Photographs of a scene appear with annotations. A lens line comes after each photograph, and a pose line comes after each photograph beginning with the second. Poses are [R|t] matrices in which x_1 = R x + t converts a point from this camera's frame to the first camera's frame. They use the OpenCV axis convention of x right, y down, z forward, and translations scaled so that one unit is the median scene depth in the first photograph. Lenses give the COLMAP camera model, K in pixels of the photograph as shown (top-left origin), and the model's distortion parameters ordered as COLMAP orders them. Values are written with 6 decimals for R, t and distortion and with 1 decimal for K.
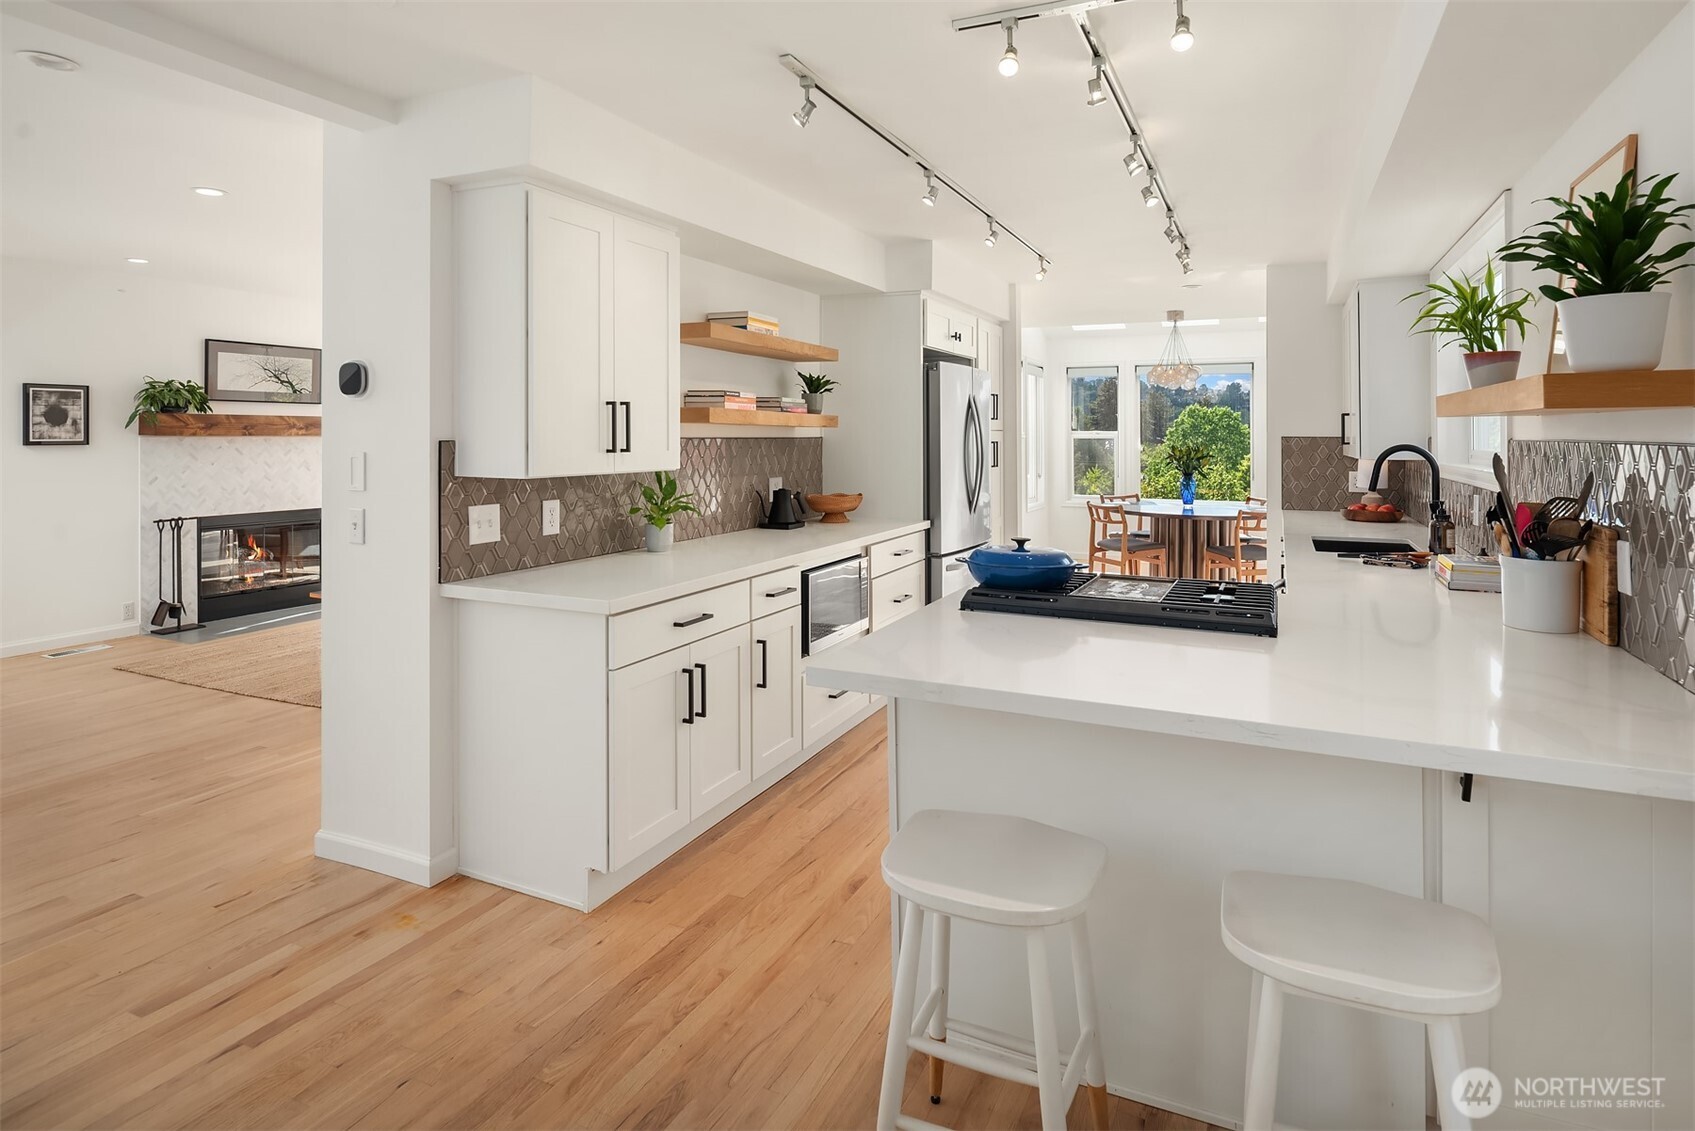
lens RADIAL K [[920.5, 0, 851.1], [0, 920.5, 433.4], [0, 0, 1]] dist [-0.000415, -0.001475]
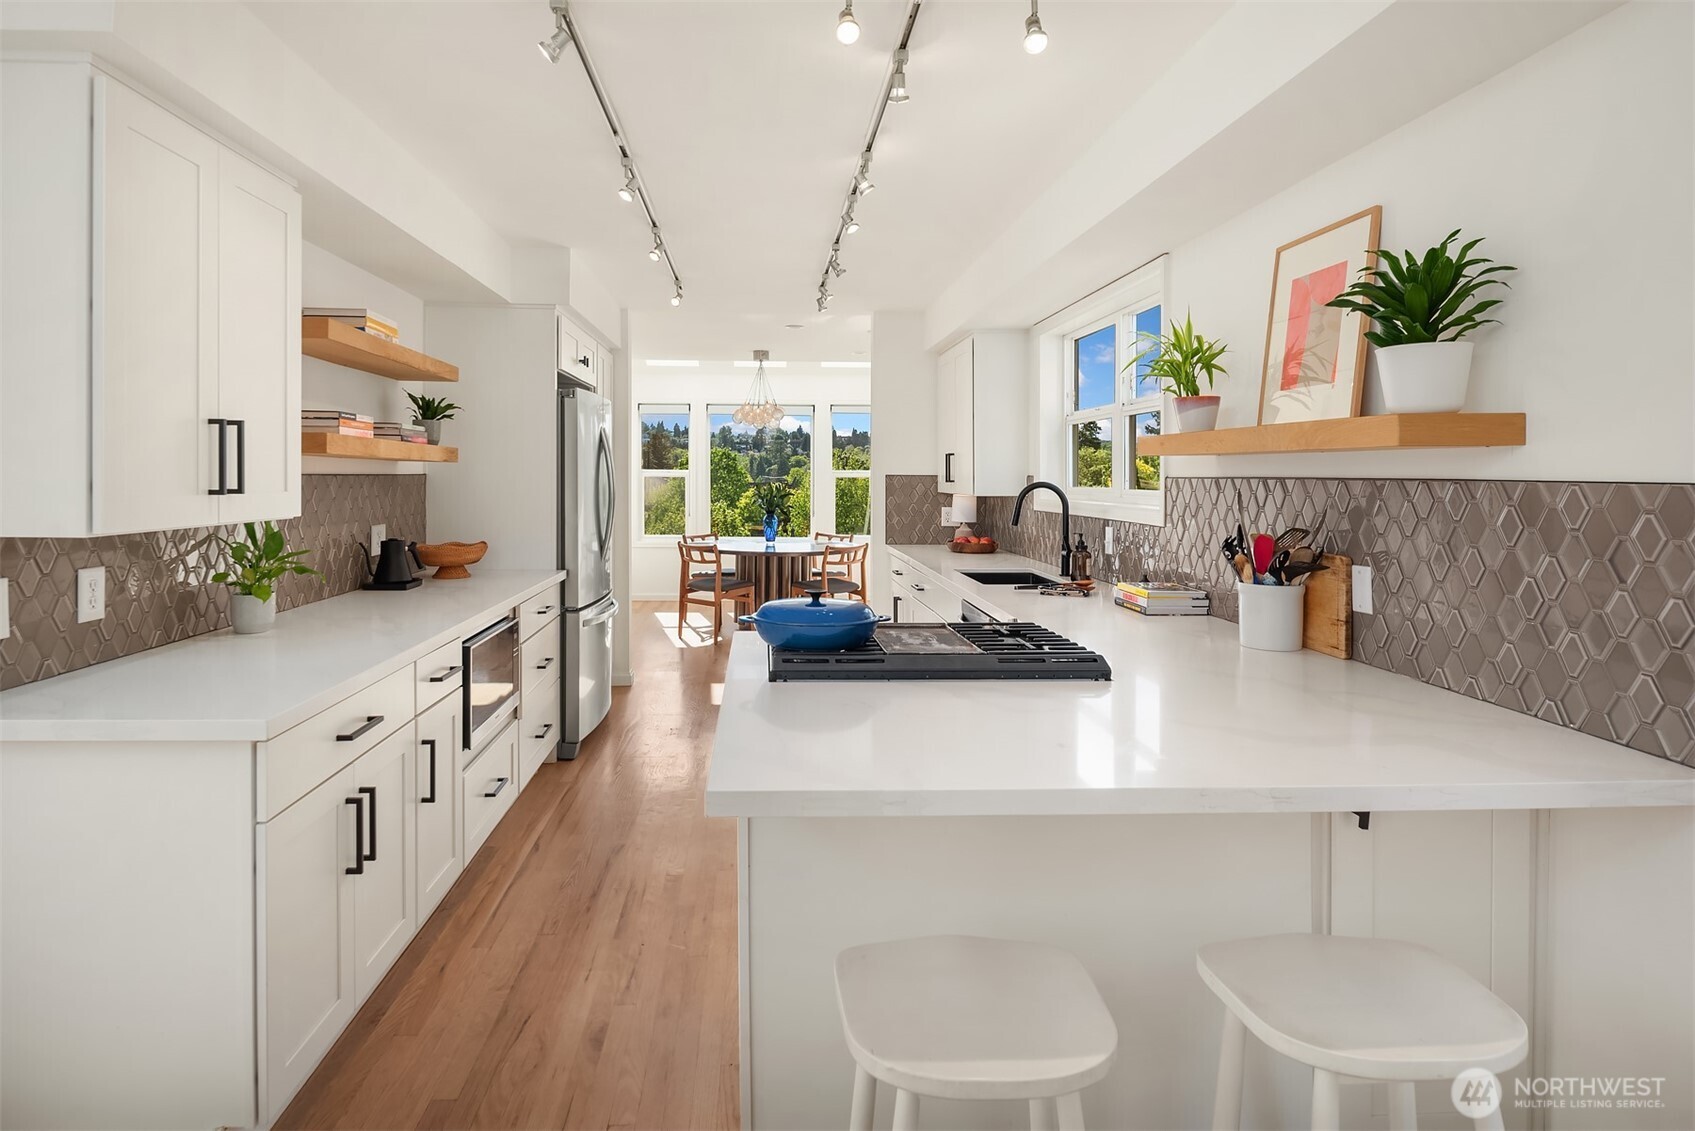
lens RADIAL K [[923.6, 0, 798.6], [0, 923.6, 477.2], [0, 0, 1]] dist [-0.003209, -0.002152]
pose [[0.889410, 0.001080, 0.457109, -0.154778], [-0.003483, 0.999984, 0.004414, 0.002823], [-0.457097, -0.005518, 0.889400, 0.163812]]
